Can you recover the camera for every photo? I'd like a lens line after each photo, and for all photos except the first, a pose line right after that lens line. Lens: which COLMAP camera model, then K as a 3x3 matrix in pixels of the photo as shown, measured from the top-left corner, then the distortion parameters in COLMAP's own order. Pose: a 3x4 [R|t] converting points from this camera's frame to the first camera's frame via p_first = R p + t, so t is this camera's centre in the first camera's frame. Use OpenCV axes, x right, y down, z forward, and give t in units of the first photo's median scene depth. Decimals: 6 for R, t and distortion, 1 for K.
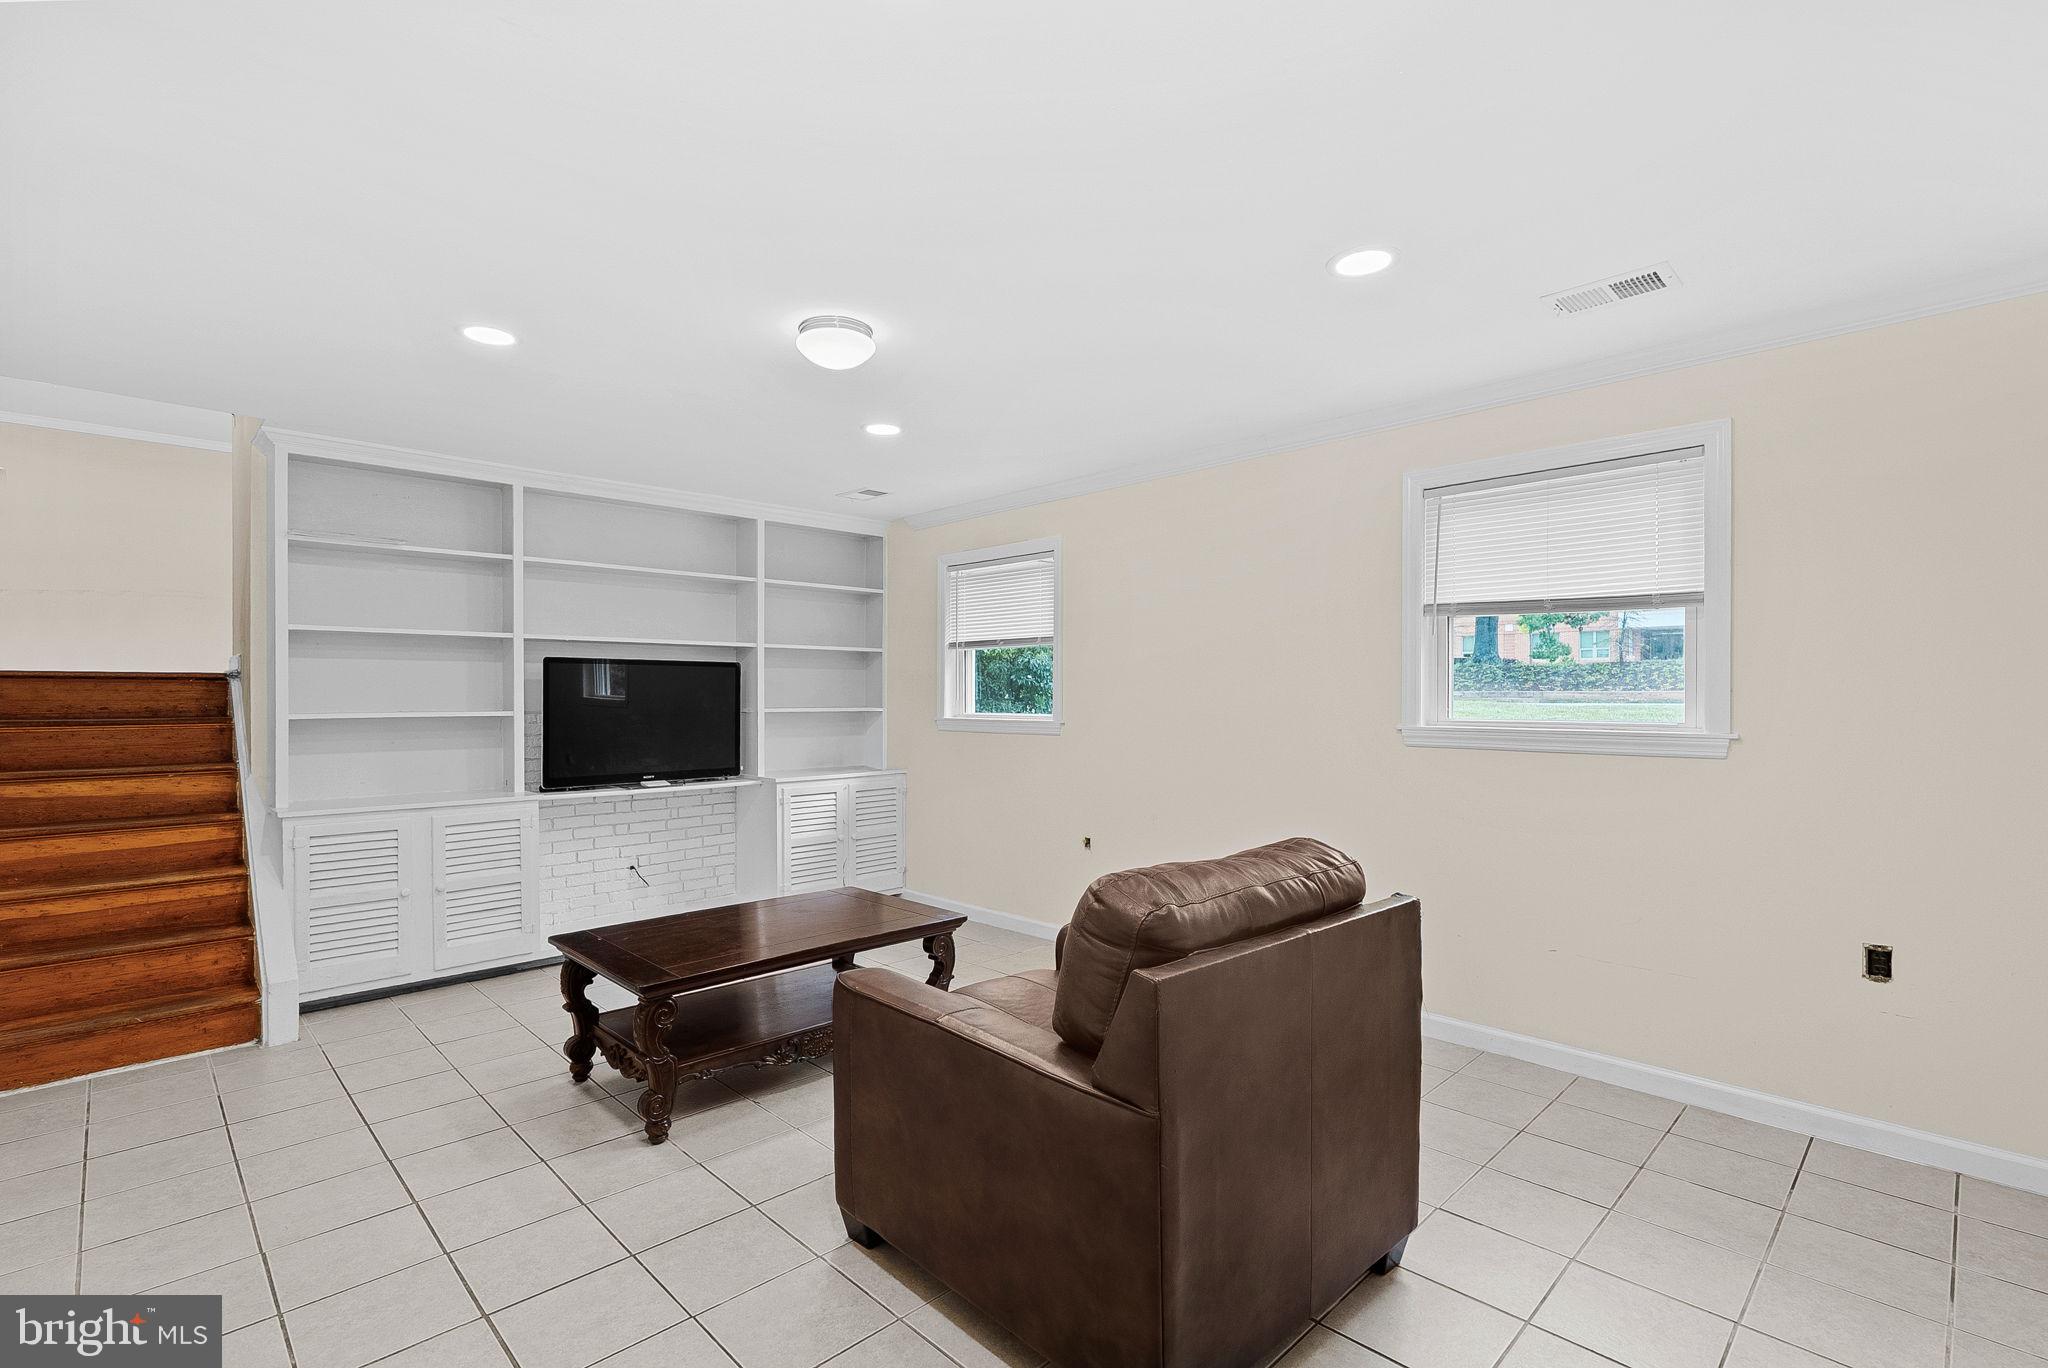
lens RADIAL K [[937.1, 0, 1056.0], [0, 937.1, 664.0], [0, 0, 1]] dist [-0.005916, 0.000051]
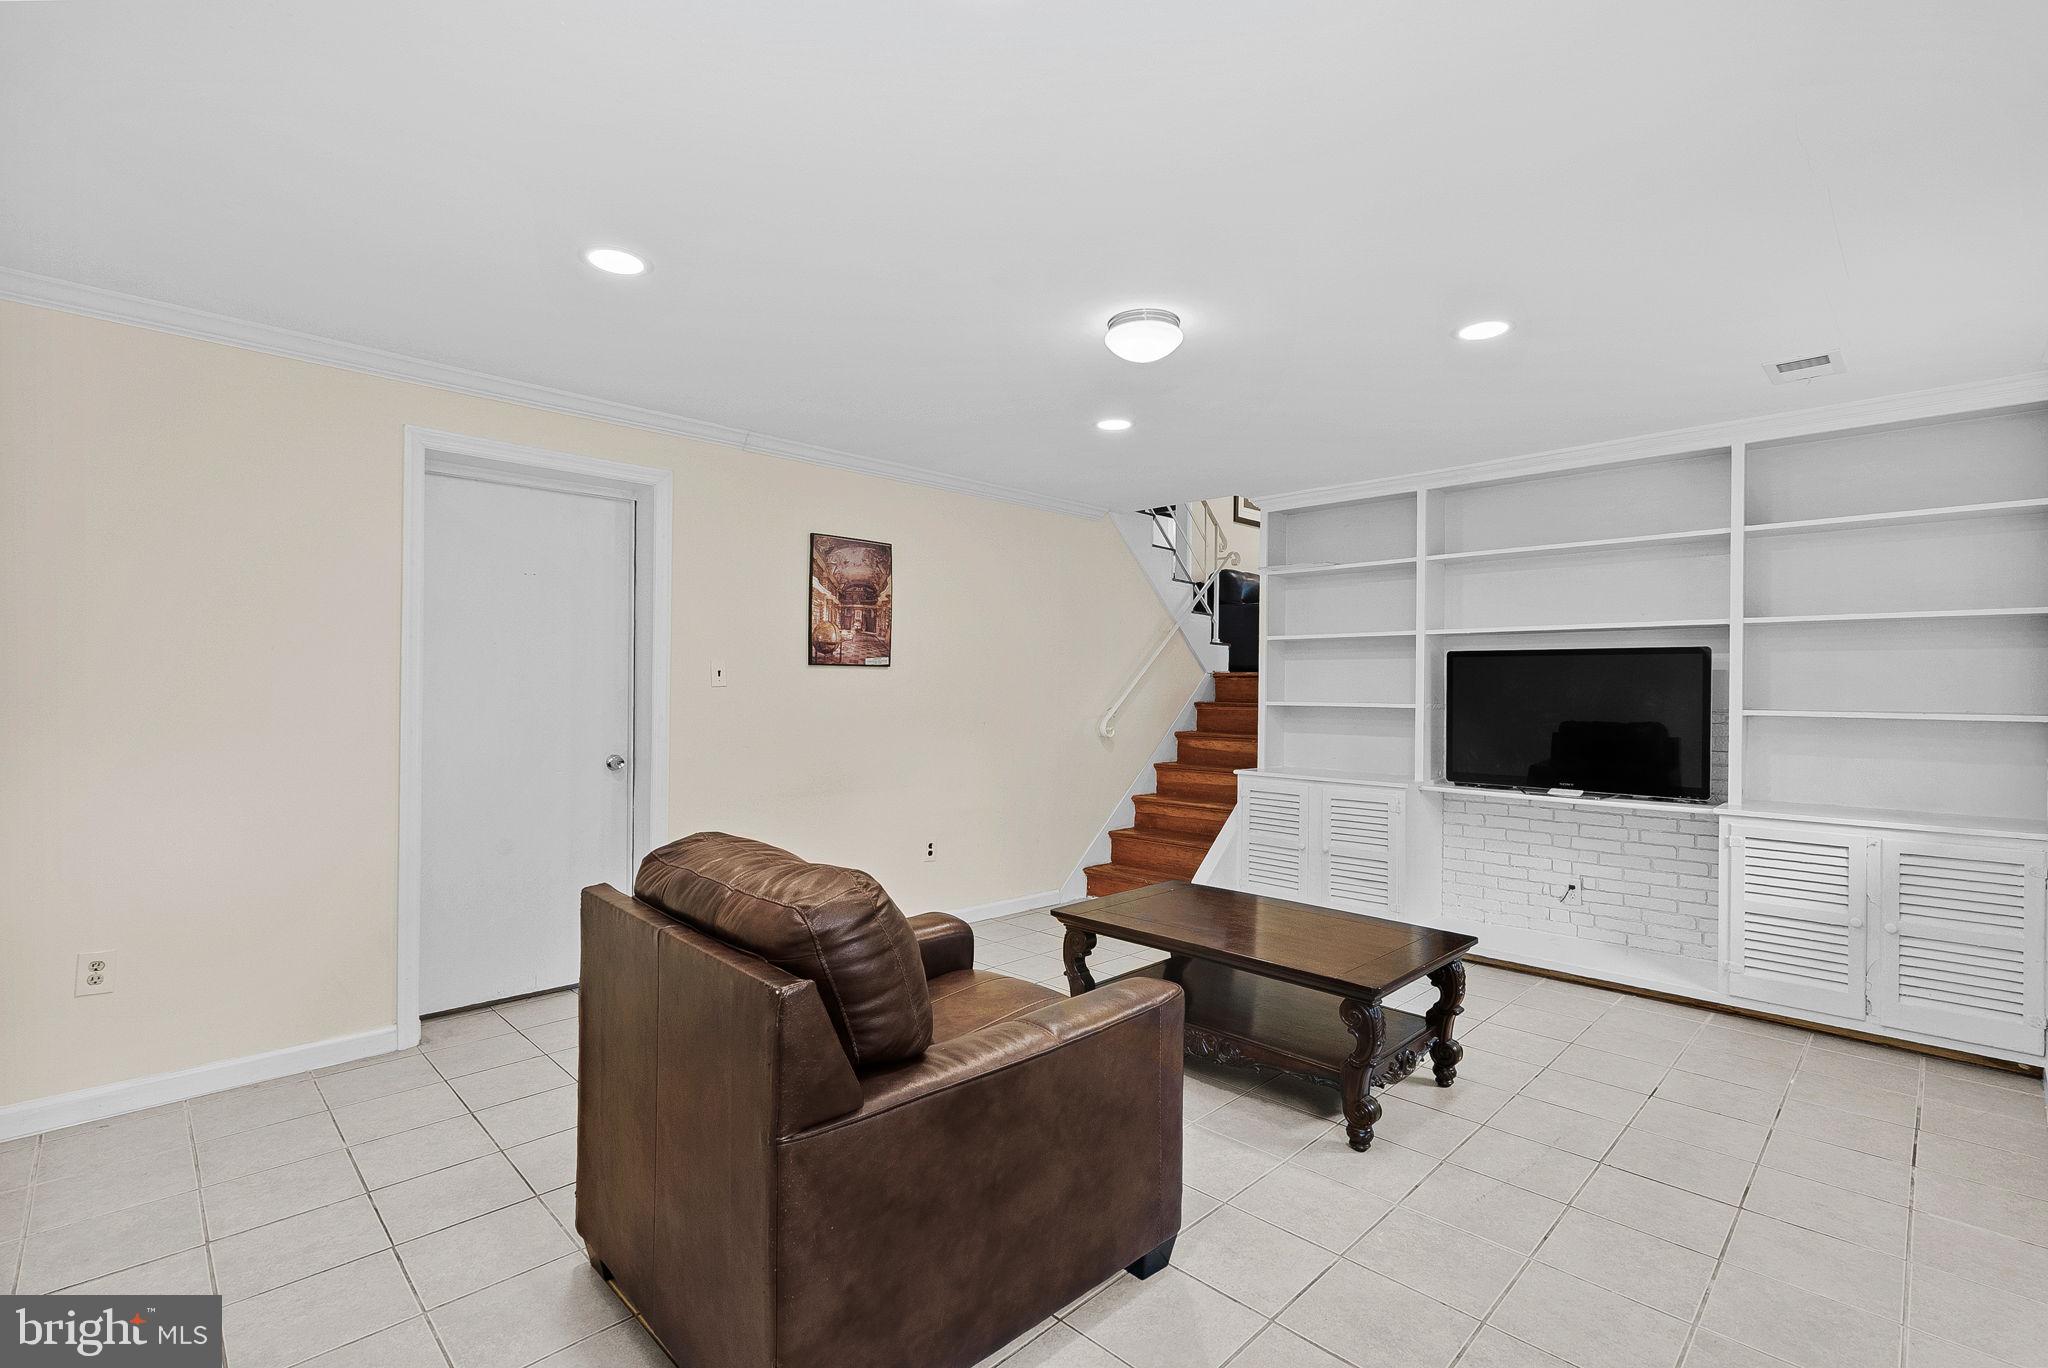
lens RADIAL K [[968.6, 0, 1024.0], [0, 968.6, 684.0], [0, 0, 1]] dist [0.002928, 0.000318]
pose [[-0.028035, -0.000297, -0.999607, 0.485095], [0.026995, 0.999635, -0.001054, 0.015432], [0.999242, -0.027014, -0.028017, 0.537581]]
